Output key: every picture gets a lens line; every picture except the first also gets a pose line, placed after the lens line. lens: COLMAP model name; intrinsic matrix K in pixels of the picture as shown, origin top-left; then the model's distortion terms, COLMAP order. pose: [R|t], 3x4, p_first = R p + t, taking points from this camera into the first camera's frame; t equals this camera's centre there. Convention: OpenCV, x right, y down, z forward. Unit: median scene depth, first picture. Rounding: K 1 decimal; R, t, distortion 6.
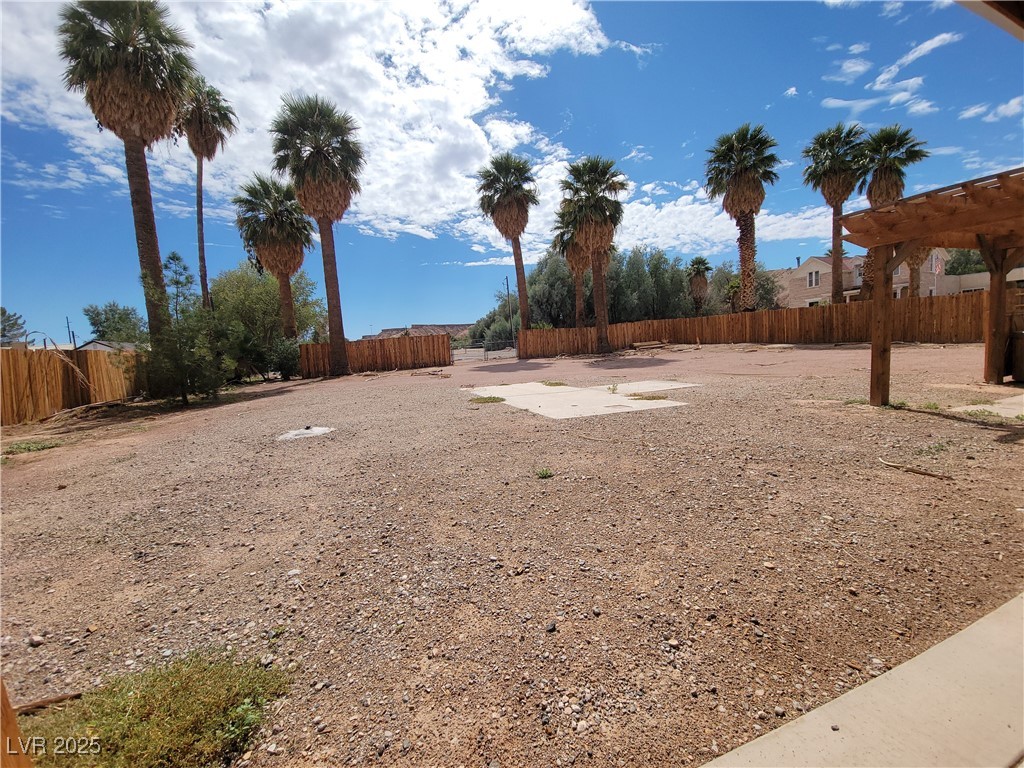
lens RADIAL K [[414.7, 0, 512.0], [0, 414.7, 384.0], [0, 0, 1]] dist [-0.001828, -0.000659]
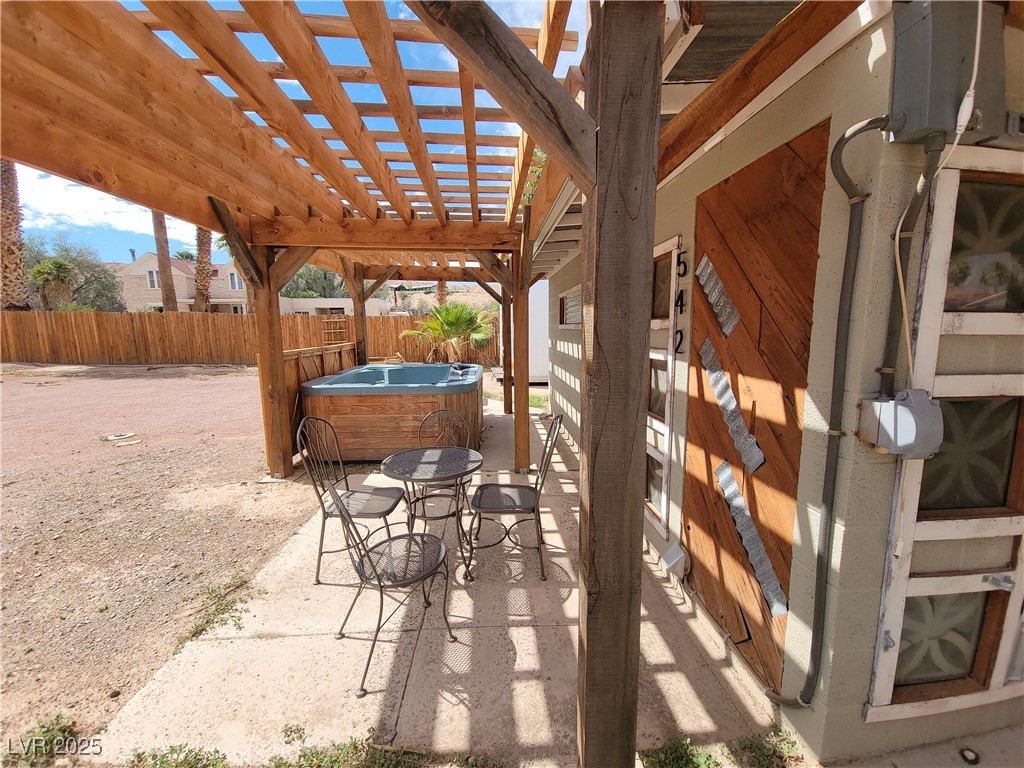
lens RADIAL K [[414.7, 0, 512.0], [0, 414.7, 384.0], [0, 0, 1]] dist [-0.001828, -0.000659]
pose [[0.273373, -0.066533, 0.959604, 0.181811], [0.080705, 0.995674, 0.046042, -0.035015], [-0.958517, 0.064858, 0.277560, 0.133859]]
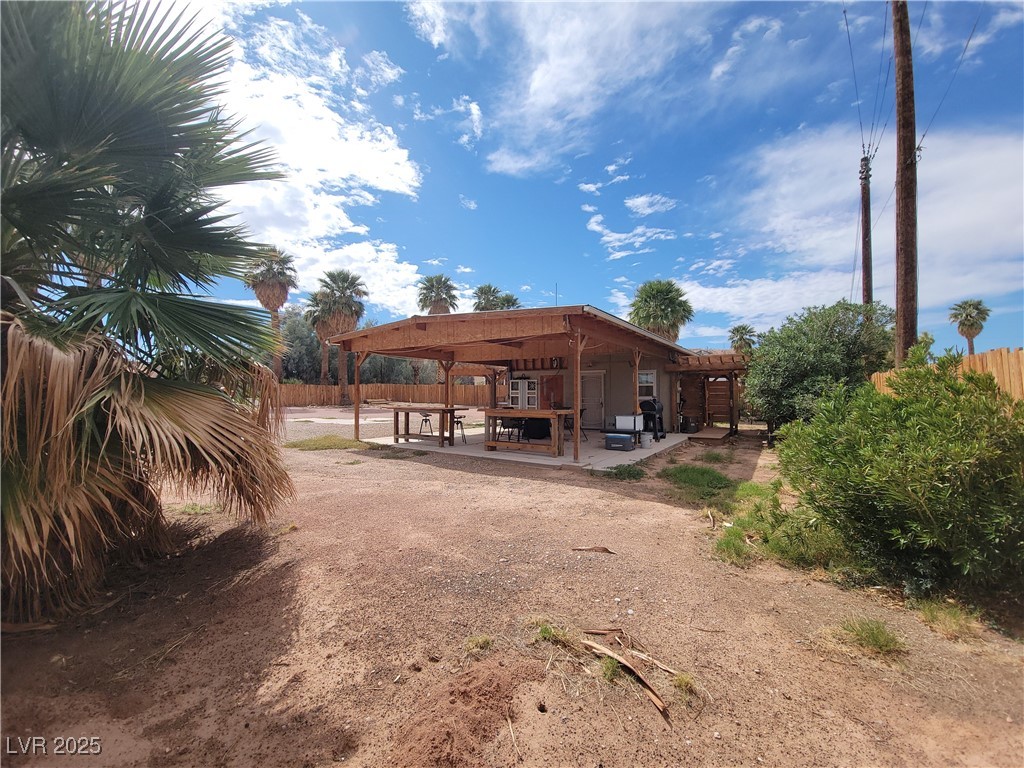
lens RADIAL K [[401.2, 0, 512.0], [0, 401.2, 384.0], [0, 0, 1]] dist [0.001257, -0.011470]
pose [[0.795491, 0.082889, 0.600270, -0.145761], [0.001326, 0.990360, -0.138512, 0.040975], [-0.605964, 0.110981, 0.787712, -0.400914]]
